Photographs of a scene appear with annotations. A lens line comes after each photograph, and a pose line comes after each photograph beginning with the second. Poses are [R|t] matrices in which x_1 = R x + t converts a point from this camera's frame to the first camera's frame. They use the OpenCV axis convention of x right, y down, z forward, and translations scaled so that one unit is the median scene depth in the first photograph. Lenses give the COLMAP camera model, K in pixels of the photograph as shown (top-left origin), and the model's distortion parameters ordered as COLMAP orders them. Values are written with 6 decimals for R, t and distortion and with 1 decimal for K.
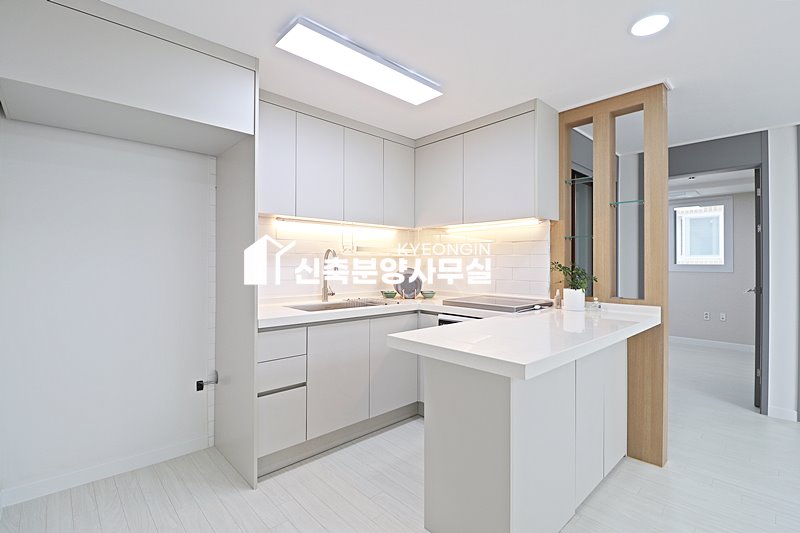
lens RADIAL K [[370.1, 0, 403.7], [0, 370.1, 261.4], [0, 0, 1]] dist [-0.002905, -0.012073]
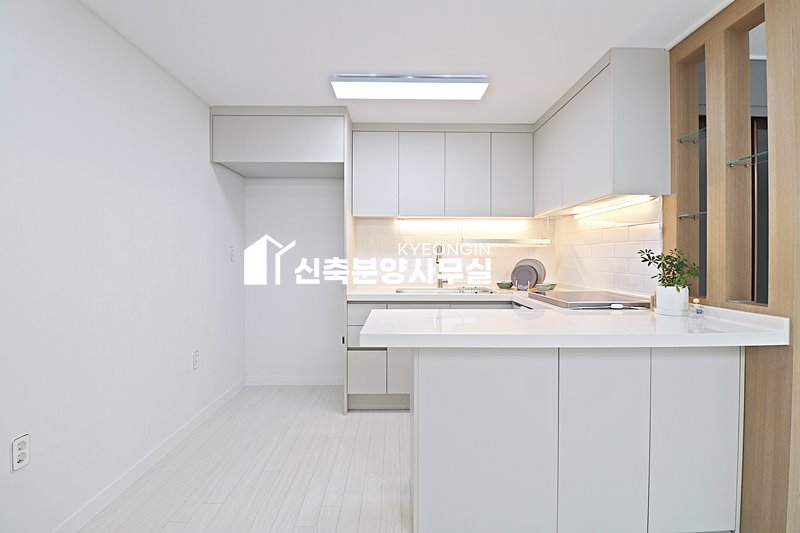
lens RADIAL K [[370.1, 0, 401.0], [0, 370.1, 258.3], [0, 0, 1]] dist [-0.002905, -0.012073]
pose [[0.738307, -0.000578, -0.674464, 0.525329], [0.005773, 0.999968, 0.005463, 0.011246], [0.674440, -0.007927, 0.738288, 0.082732]]
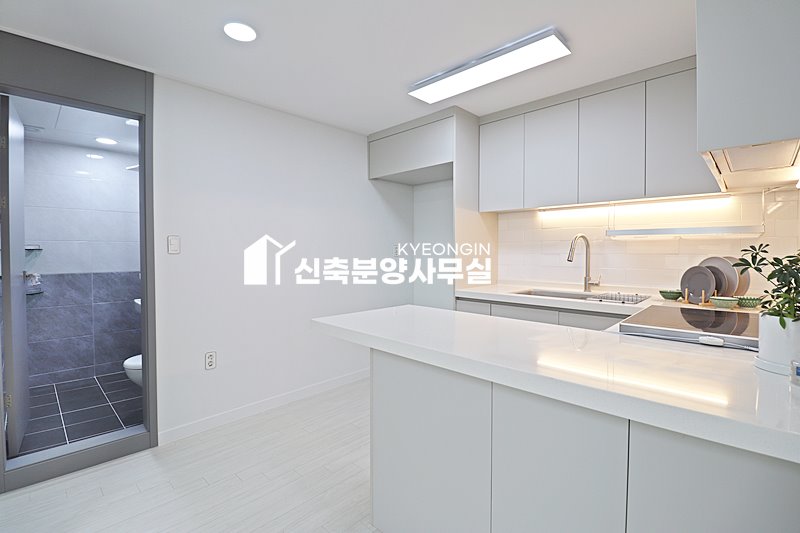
lens RADIAL K [[370.1, 0, 403.0], [0, 370.1, 258.1], [0, 0, 1]] dist [-0.002905, -0.012073]
pose [[0.045726, 0.014537, -0.998848, 0.769007], [0.007891, 0.999858, 0.014913, 0.007661], [0.998923, -0.008564, 0.045605, 0.555904]]
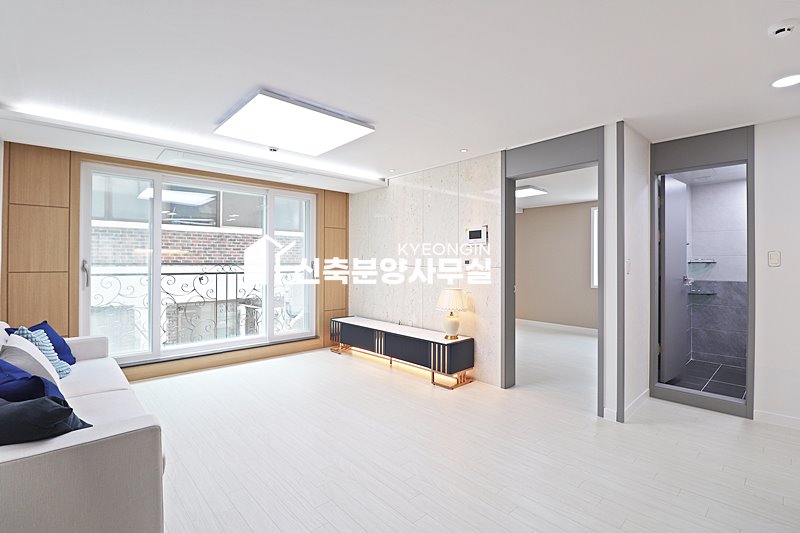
lens RADIAL K [[370.1, 0, 399.8], [0, 370.1, 261.6], [0, 0, 1]] dist [-0.002905, -0.012073]
pose [[-0.999951, -0.007386, 0.006591, 0.926501], [-0.007437, 0.999942, -0.007794, 0.007543], [-0.006533, -0.007843, -0.999948, 1.109274]]
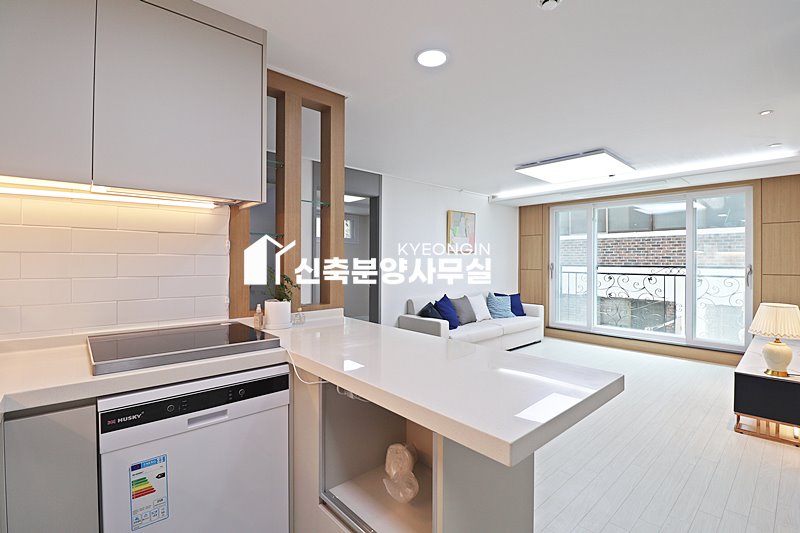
lens RADIAL K [[370.1, 0, 402.3], [0, 370.1, 260.2], [0, 0, 1]] dist [-0.002905, -0.012073]
pose [[0.022260, -0.002937, 0.999748, -0.303304], [-0.010902, 0.999936, 0.003181, -0.016321], [-0.999693, -0.010970, 0.022226, 0.672467]]
